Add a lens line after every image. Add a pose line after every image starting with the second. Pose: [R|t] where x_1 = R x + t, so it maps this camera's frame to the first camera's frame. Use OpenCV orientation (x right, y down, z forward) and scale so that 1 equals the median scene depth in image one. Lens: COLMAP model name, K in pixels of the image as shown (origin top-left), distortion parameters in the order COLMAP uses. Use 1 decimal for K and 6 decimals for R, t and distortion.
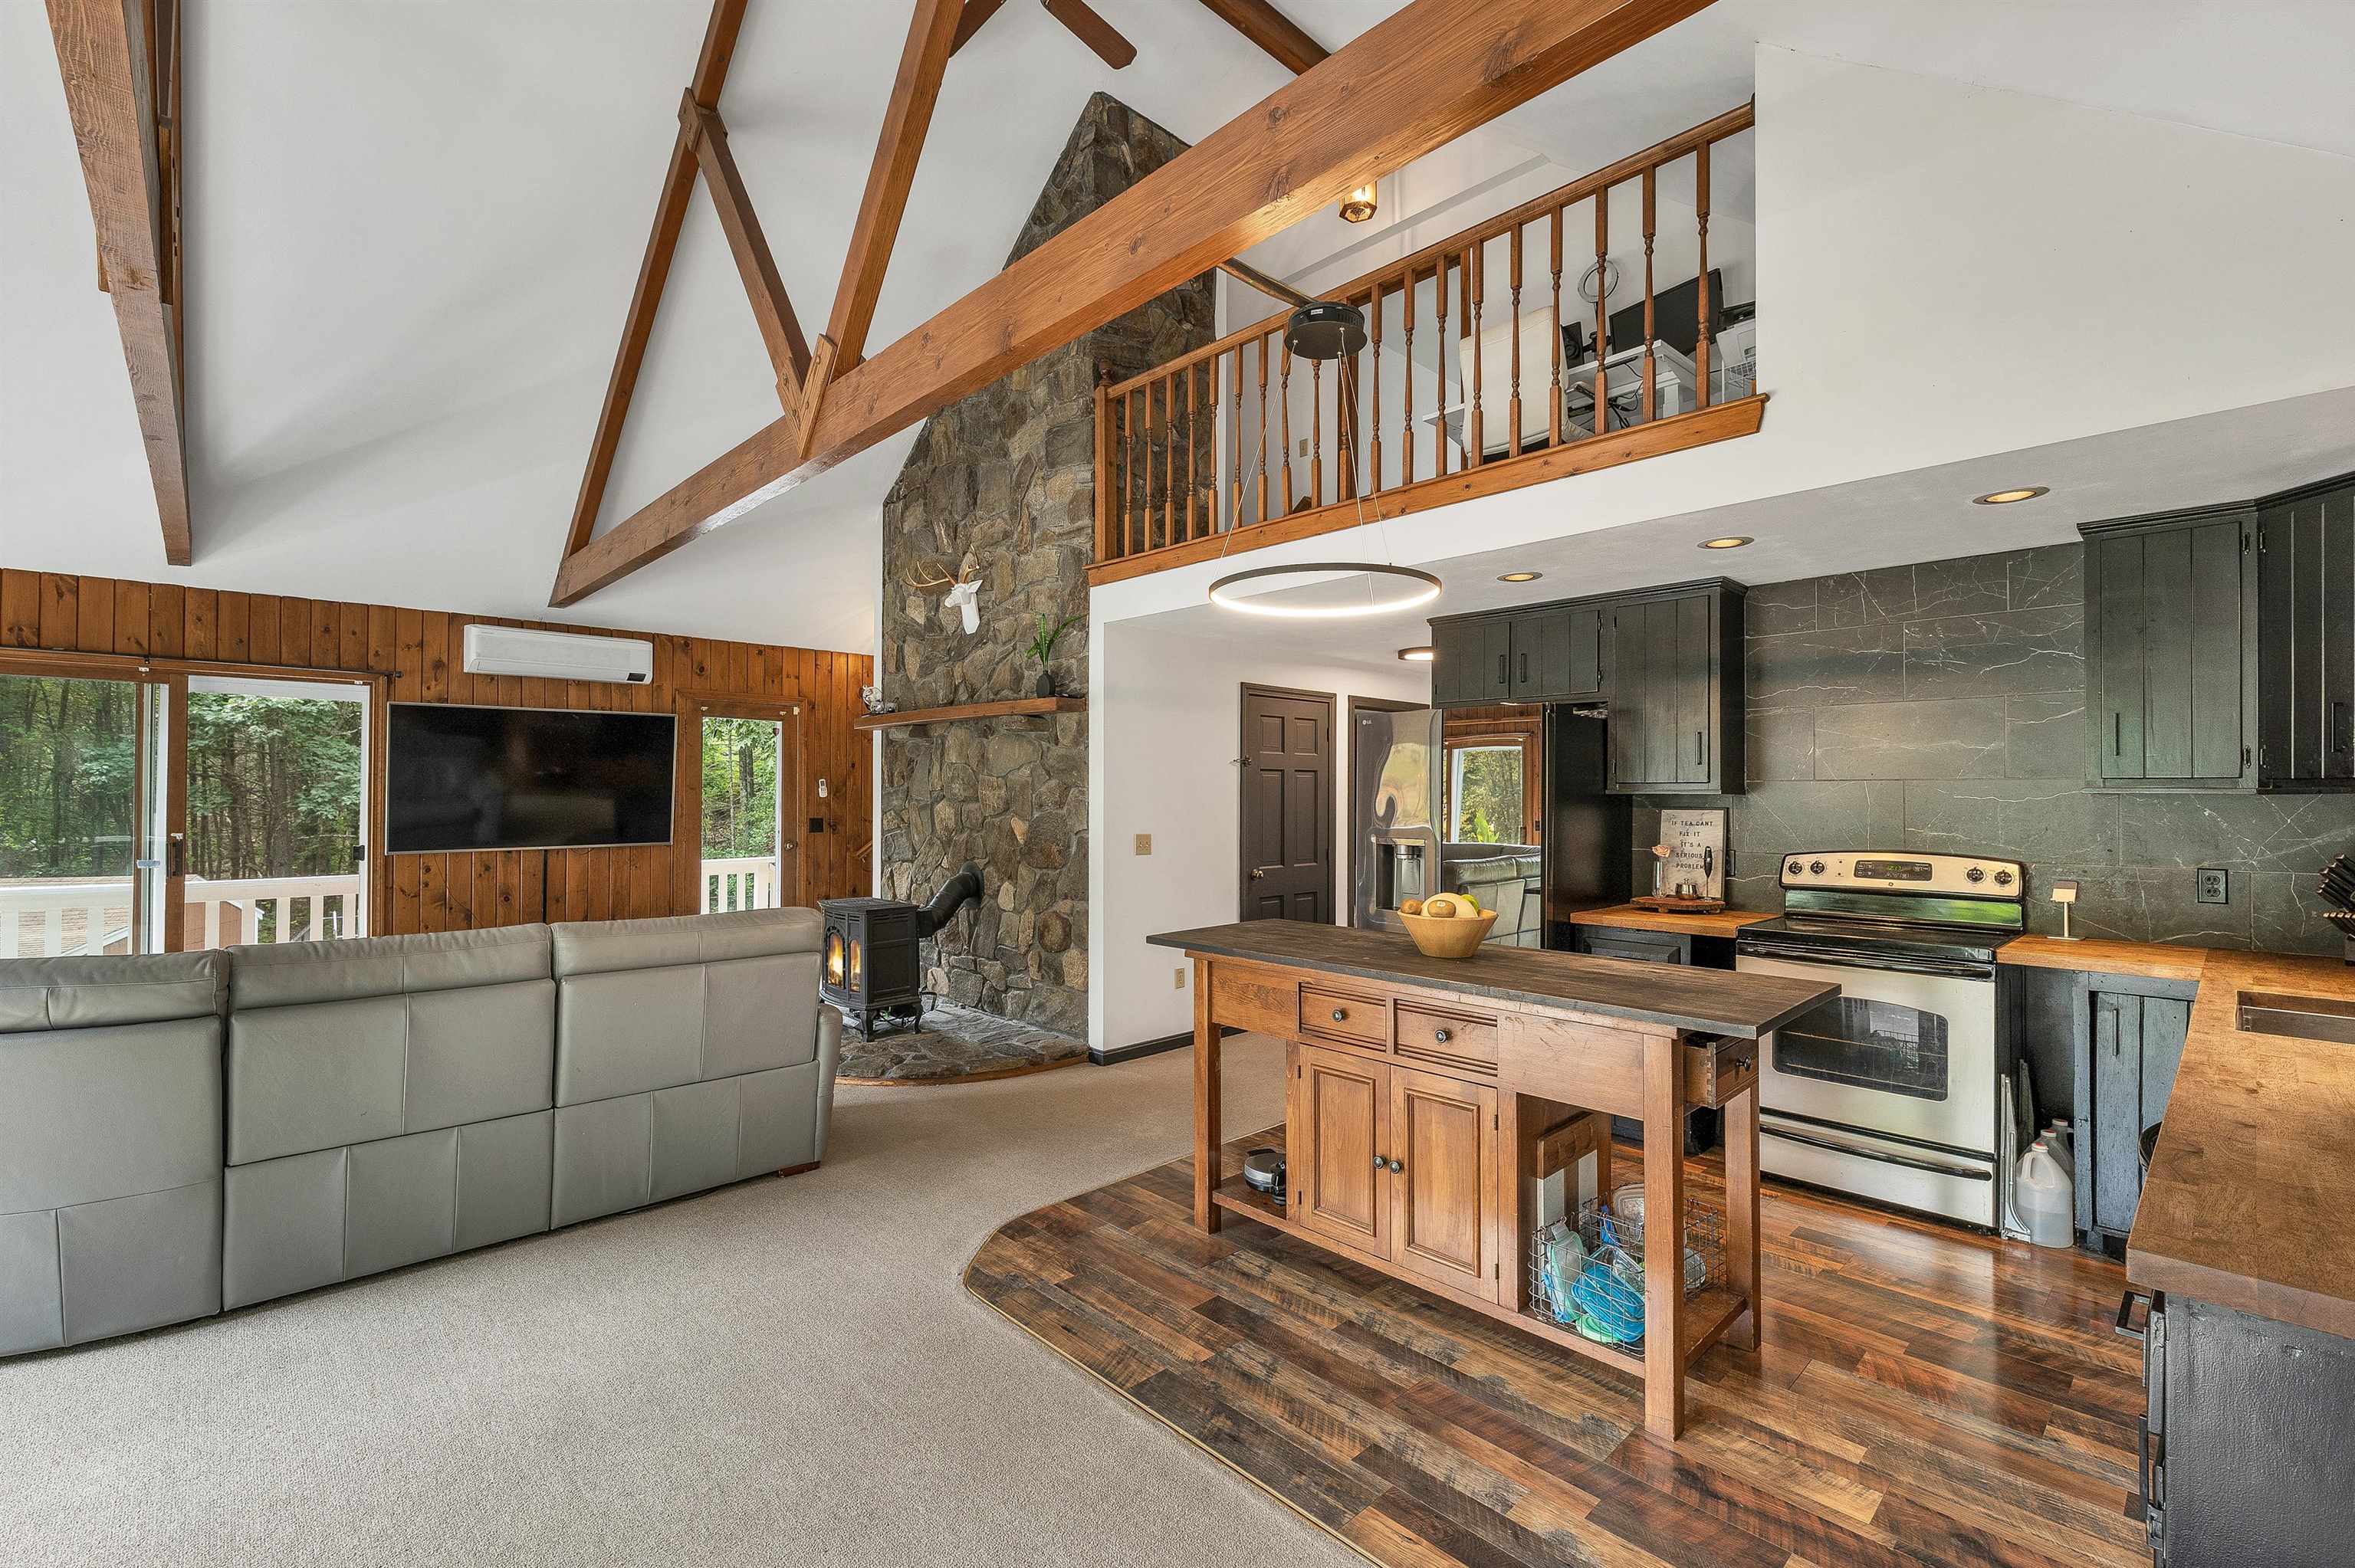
lens RADIAL K [[1011.3, 0, 1175.0], [0, 1011.3, 785.6], [0, 0, 1]] dist [-0.000474, -0.000209]
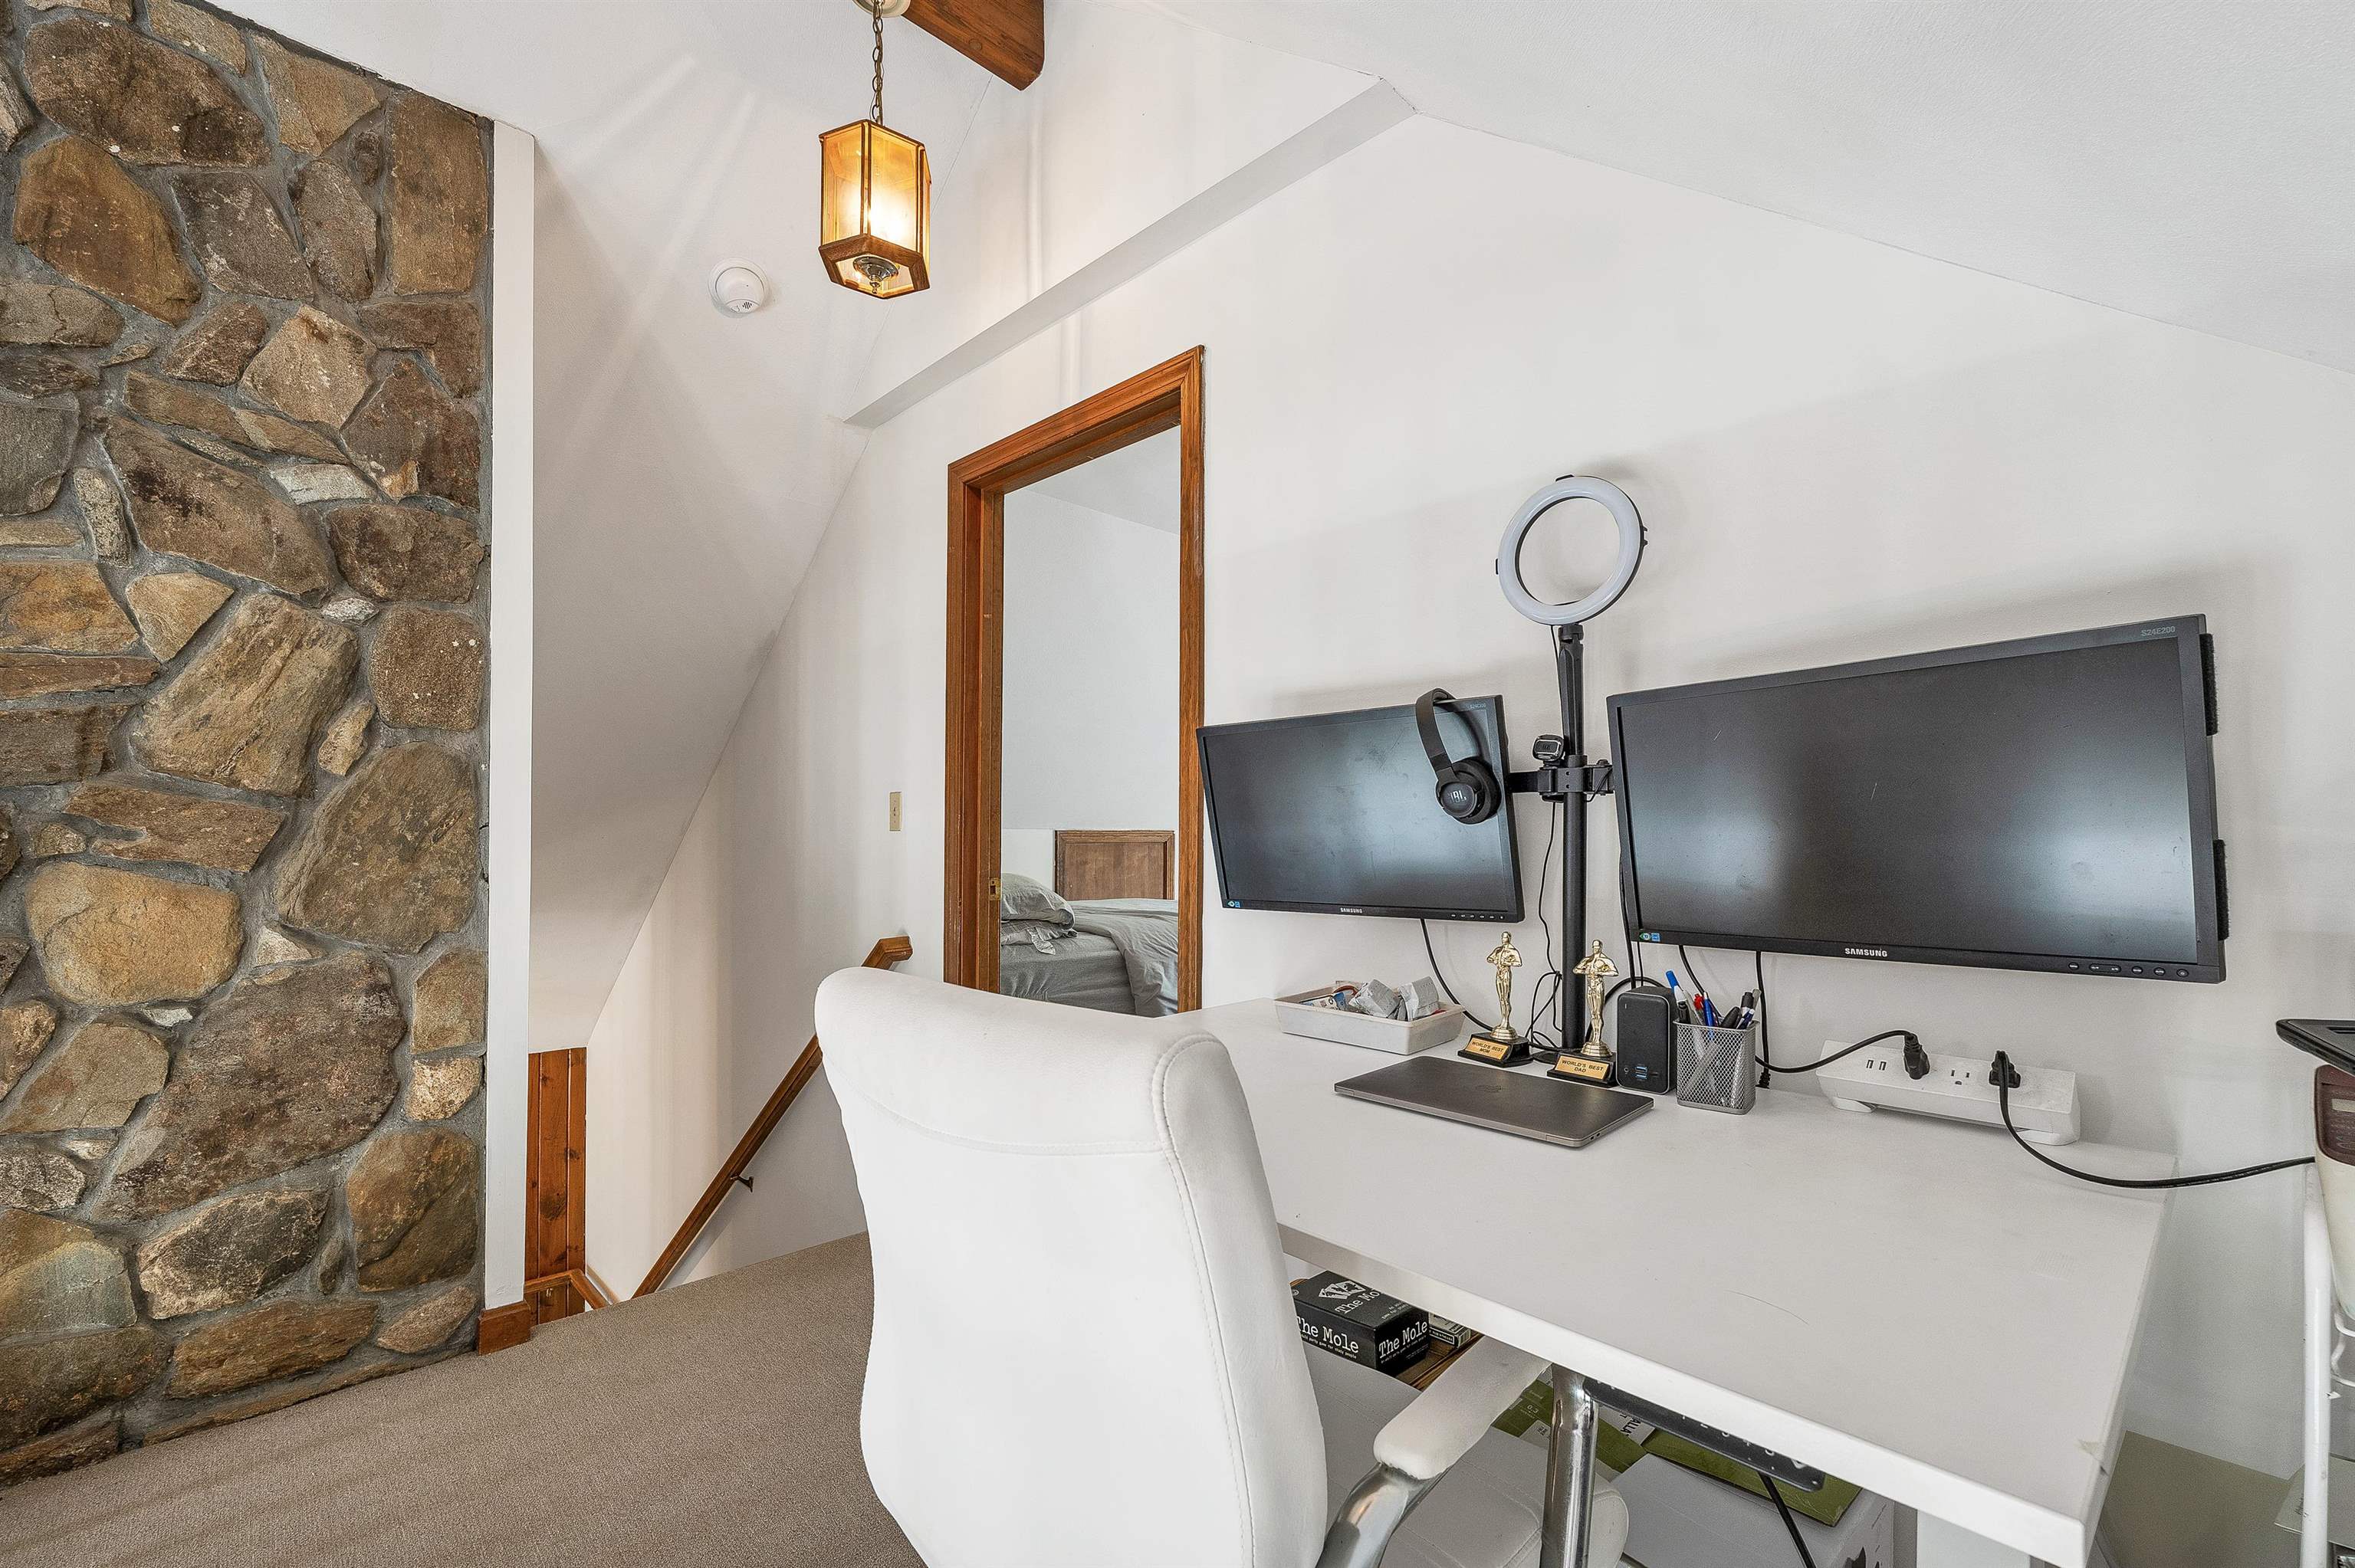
lens RADIAL K [[971.6, 0, 1172.2], [0, 971.6, 784.4], [0, 0, 1]] dist [0.000458, -0.000038]
pose [[0.999905, -0.000131, 0.013799, 0.363803], [0.000183, 0.999993, -0.003717, -0.514055], [-0.013799, 0.003719, 0.999898, 0.879721]]
